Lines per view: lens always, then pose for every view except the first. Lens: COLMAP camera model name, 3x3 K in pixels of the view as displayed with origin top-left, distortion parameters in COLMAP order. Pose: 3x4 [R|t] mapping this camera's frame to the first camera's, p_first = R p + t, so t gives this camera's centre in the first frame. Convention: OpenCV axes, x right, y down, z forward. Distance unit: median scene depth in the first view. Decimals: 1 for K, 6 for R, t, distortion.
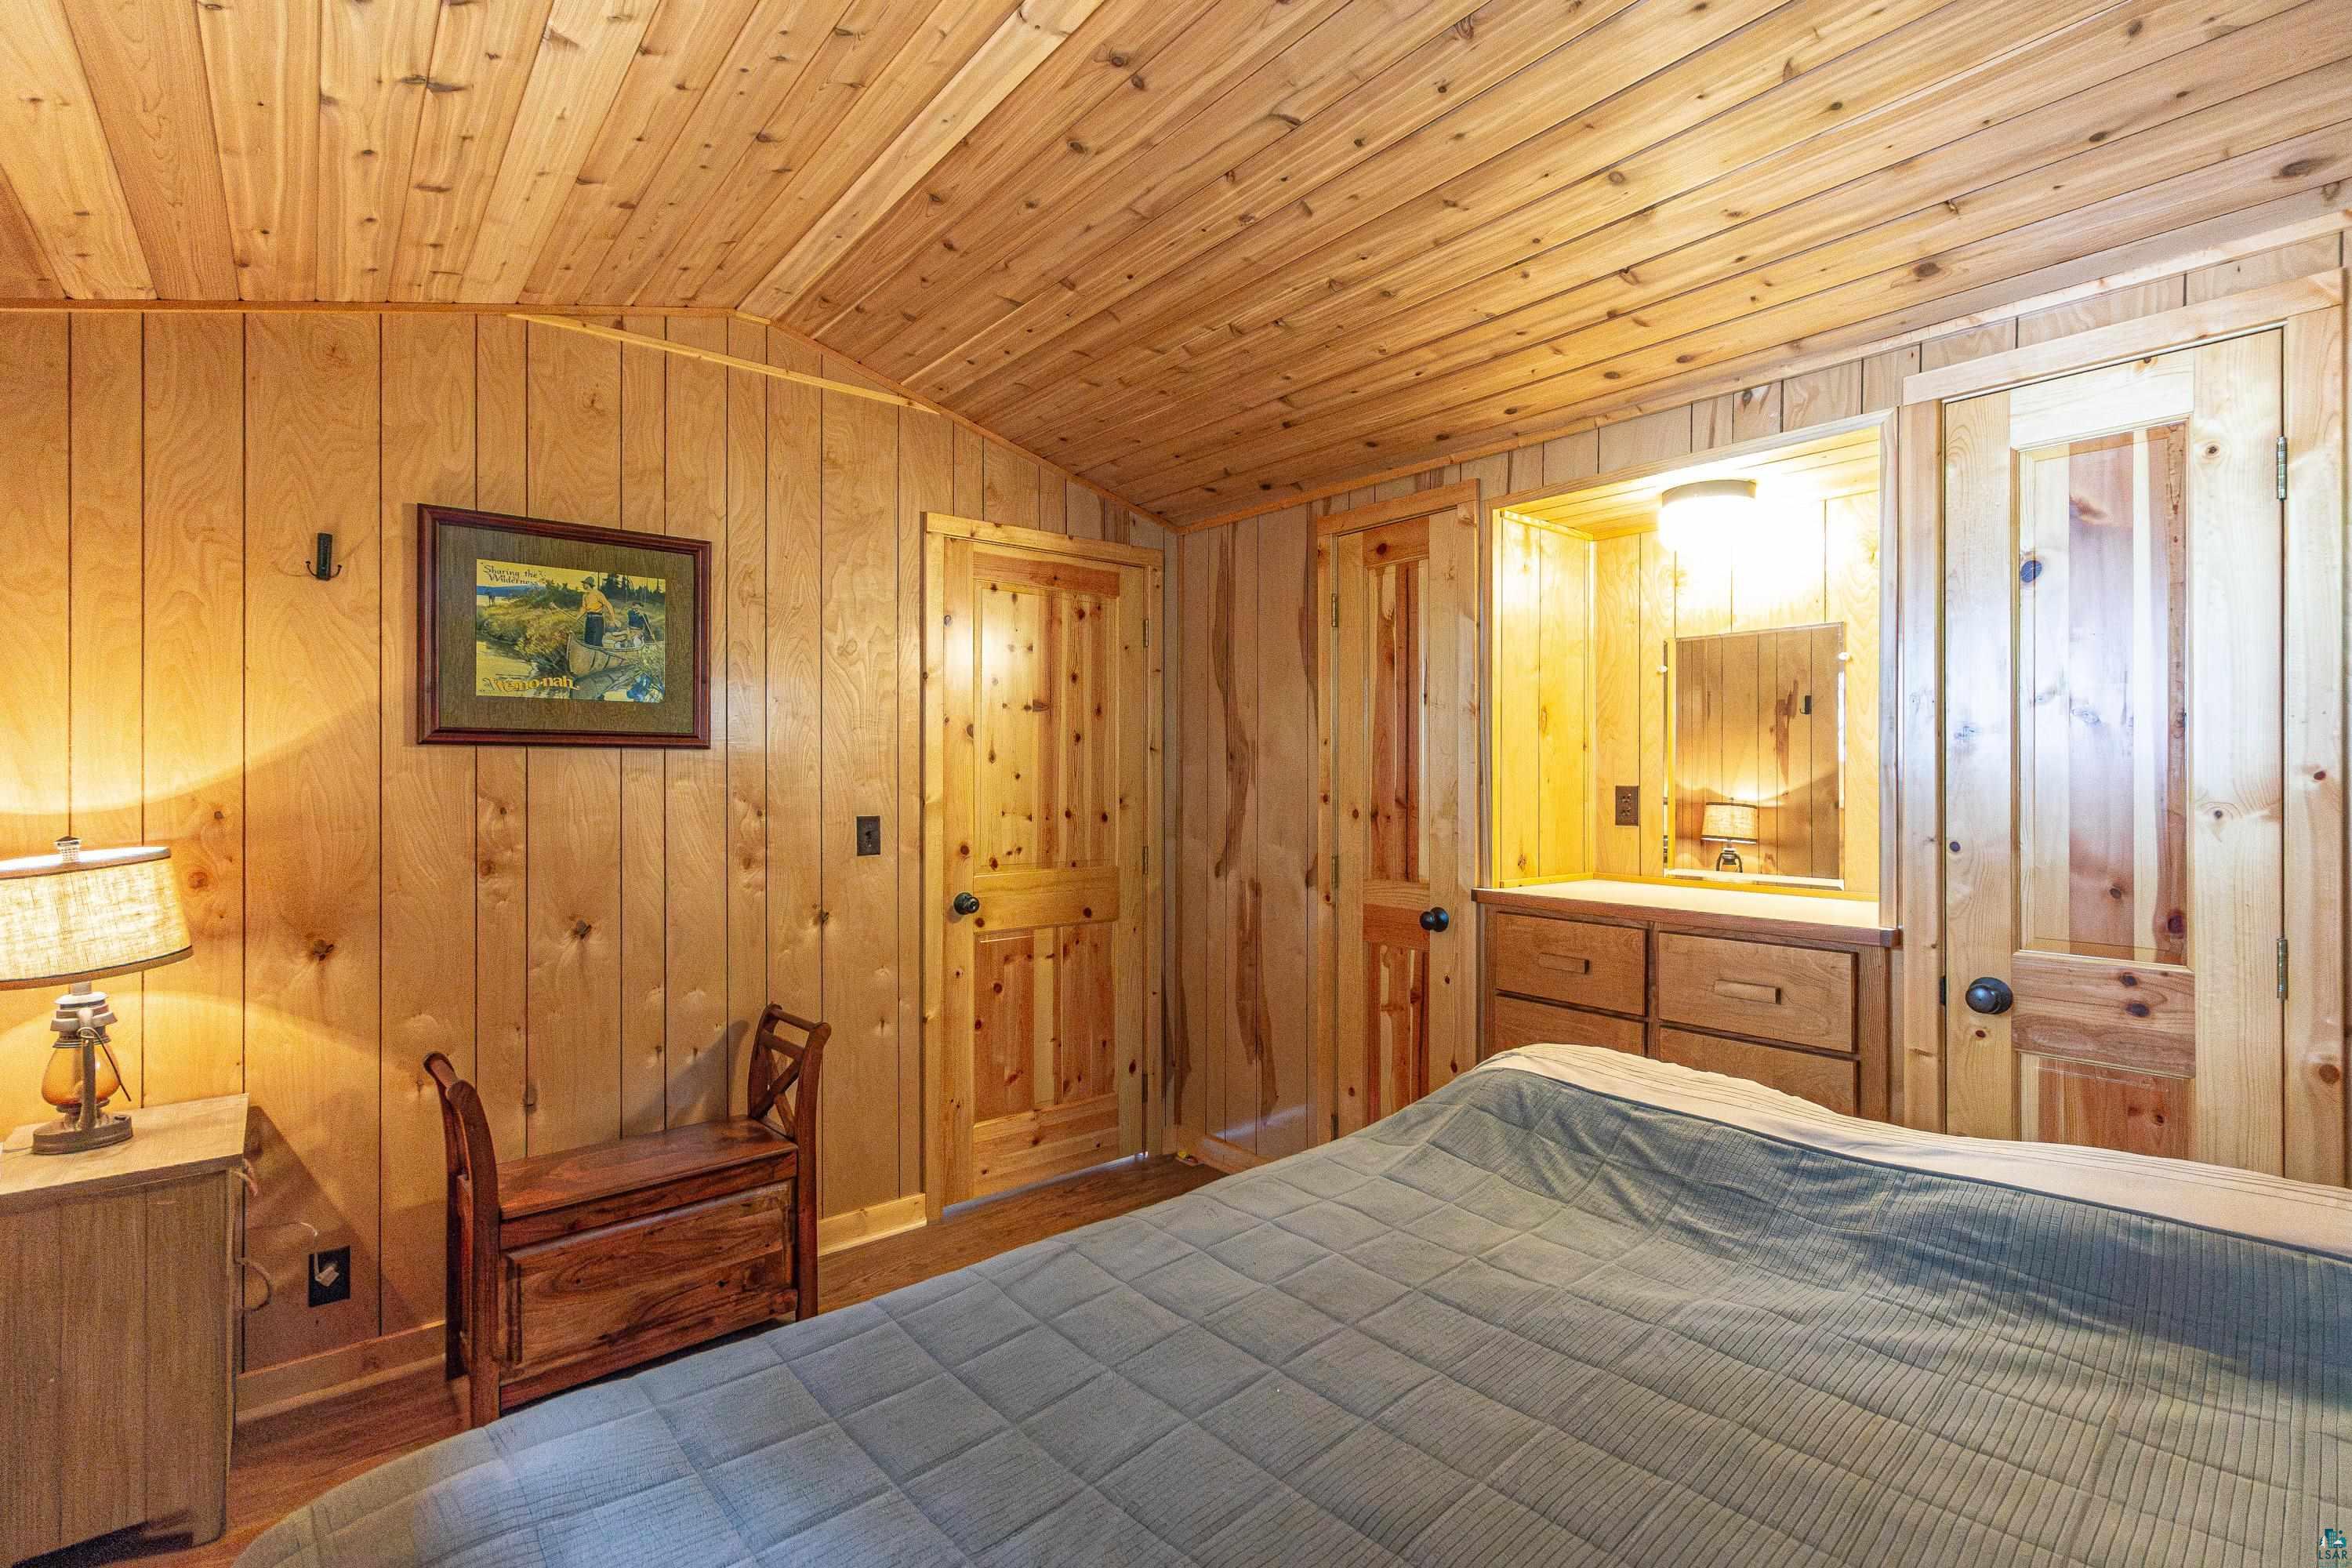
lens RADIAL K [[1094.0, 0, 1180.4], [0, 1094.0, 779.6], [0, 0, 1]] dist [-0.000307, -0.000807]
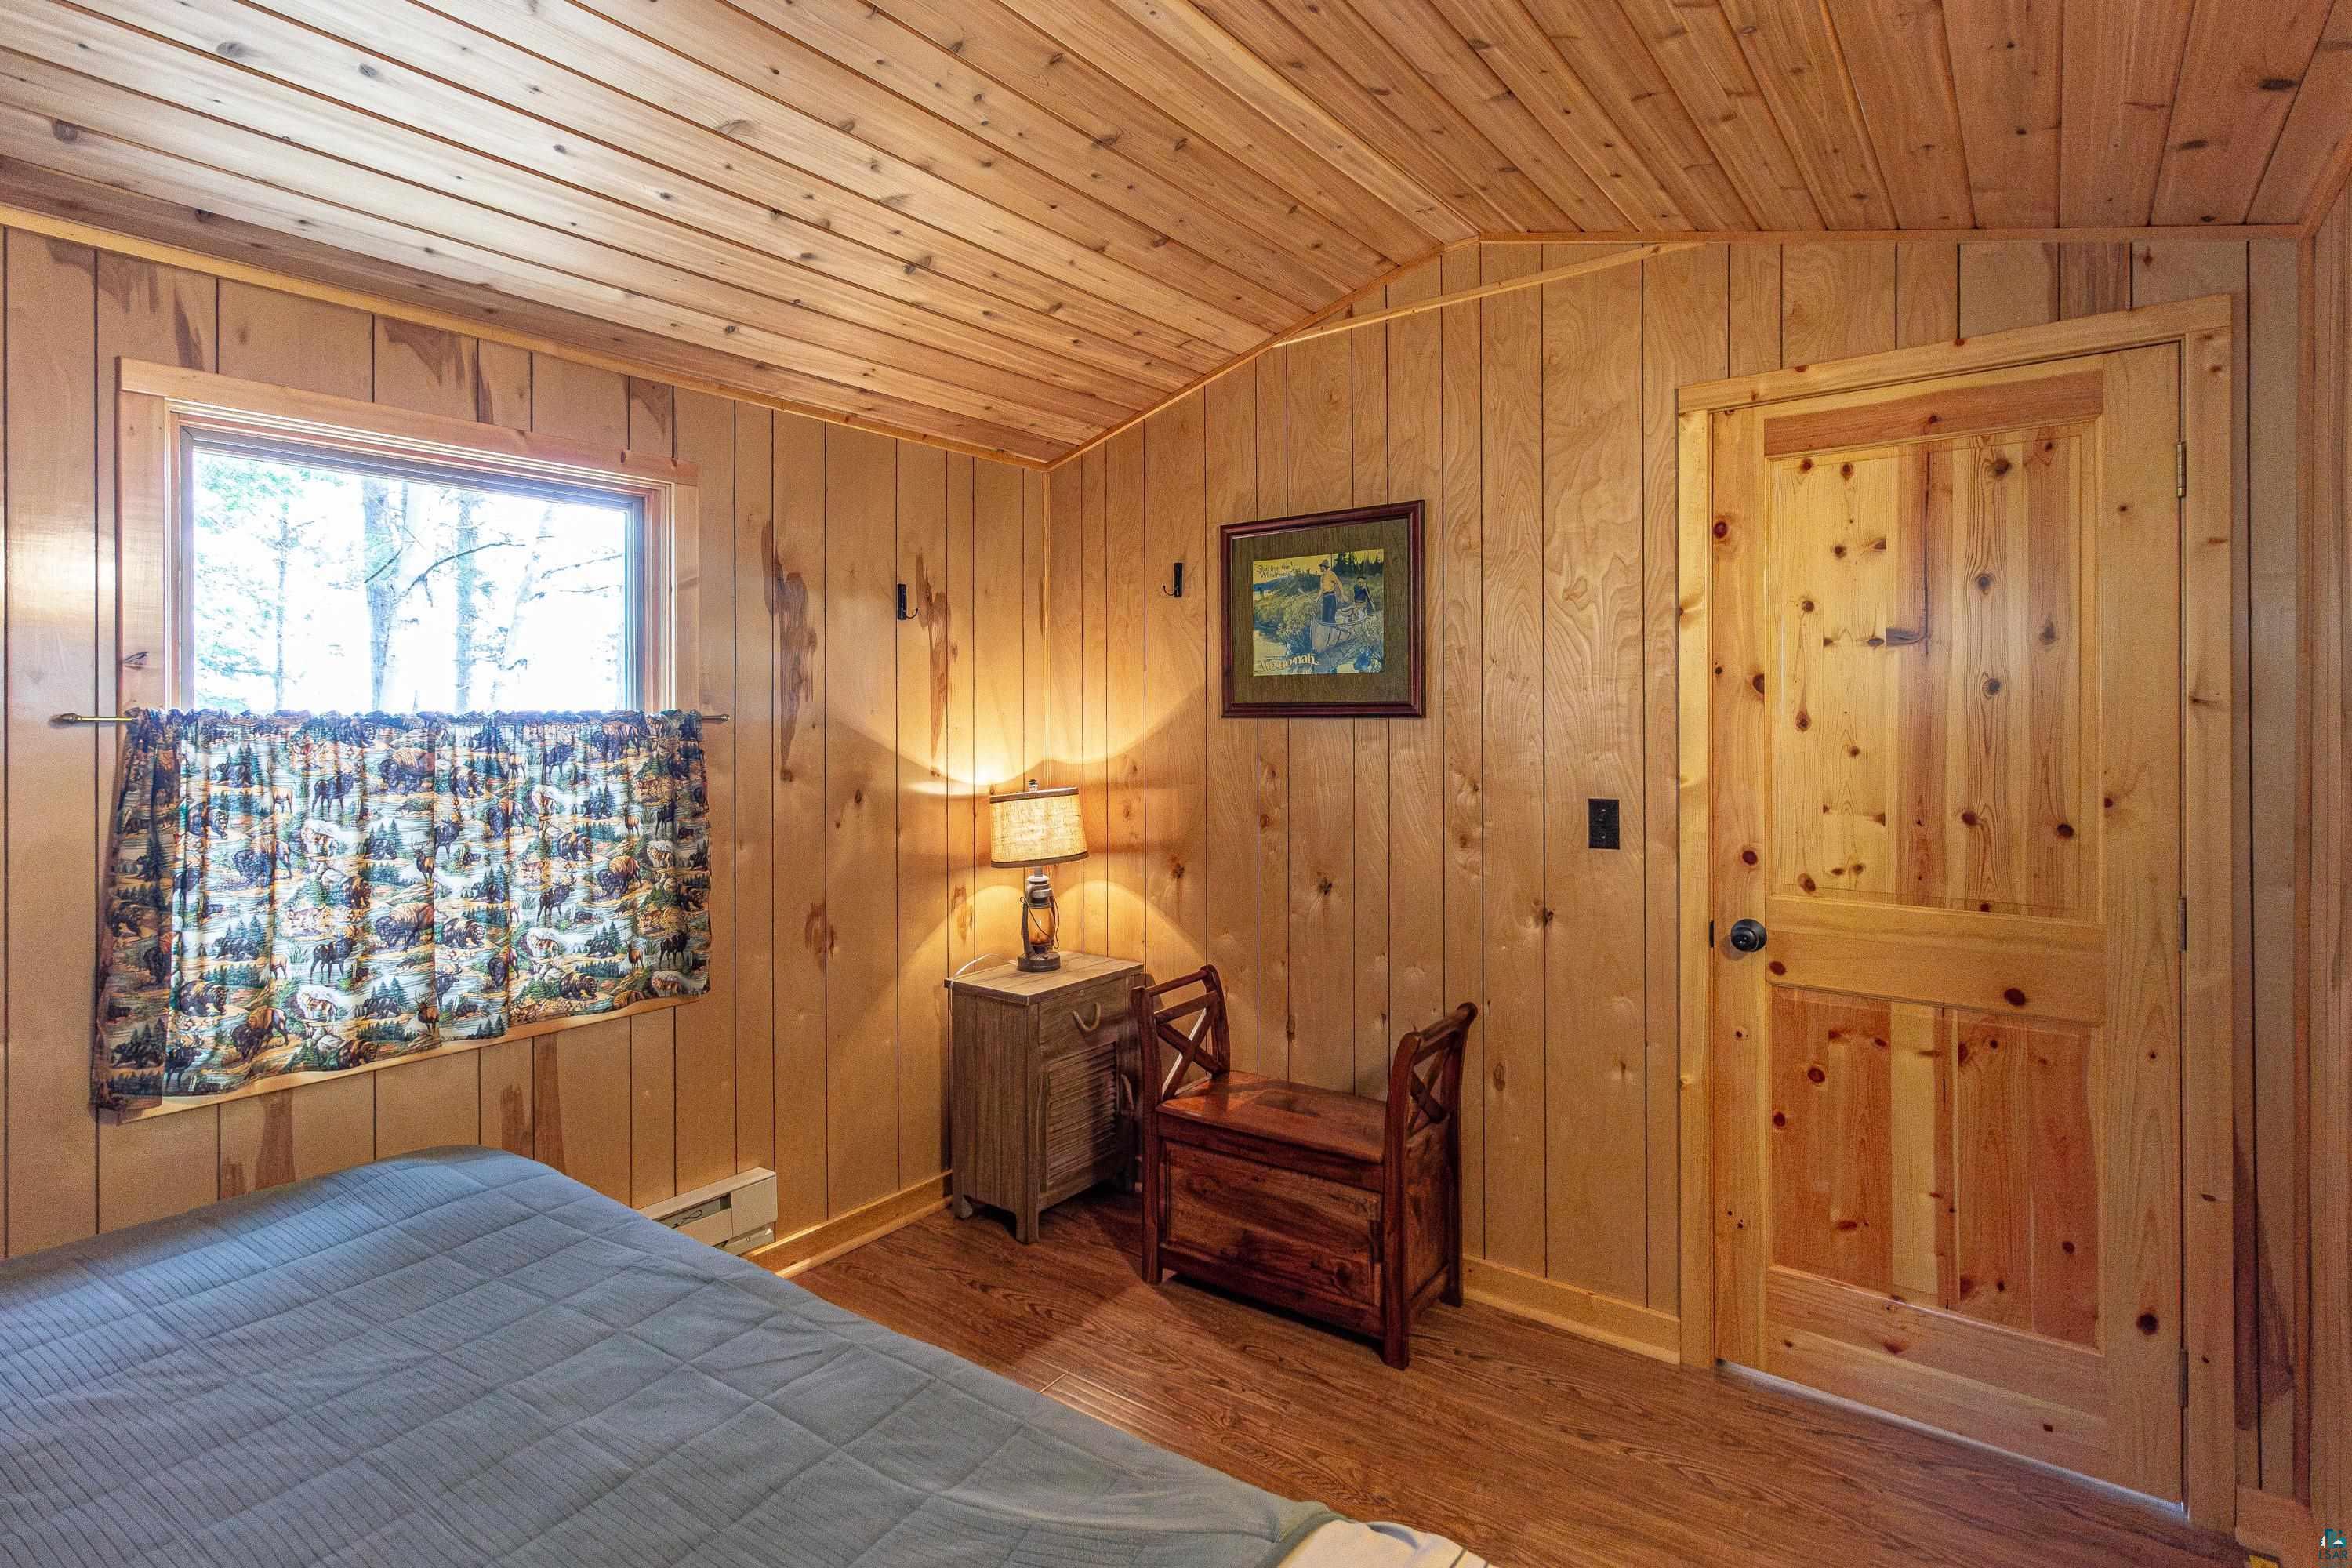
lens RADIAL K [[1094.0, 0, 1232.1], [0, 1094.0, 712.2], [0, 0, 1]] dist [-0.000307, -0.000807]
pose [[0.258798, -0.004498, -0.965921, 0.434629], [0.001032, 0.999990, -0.004380, -0.027564], [0.965931, 0.000137, 0.258800, 0.574336]]
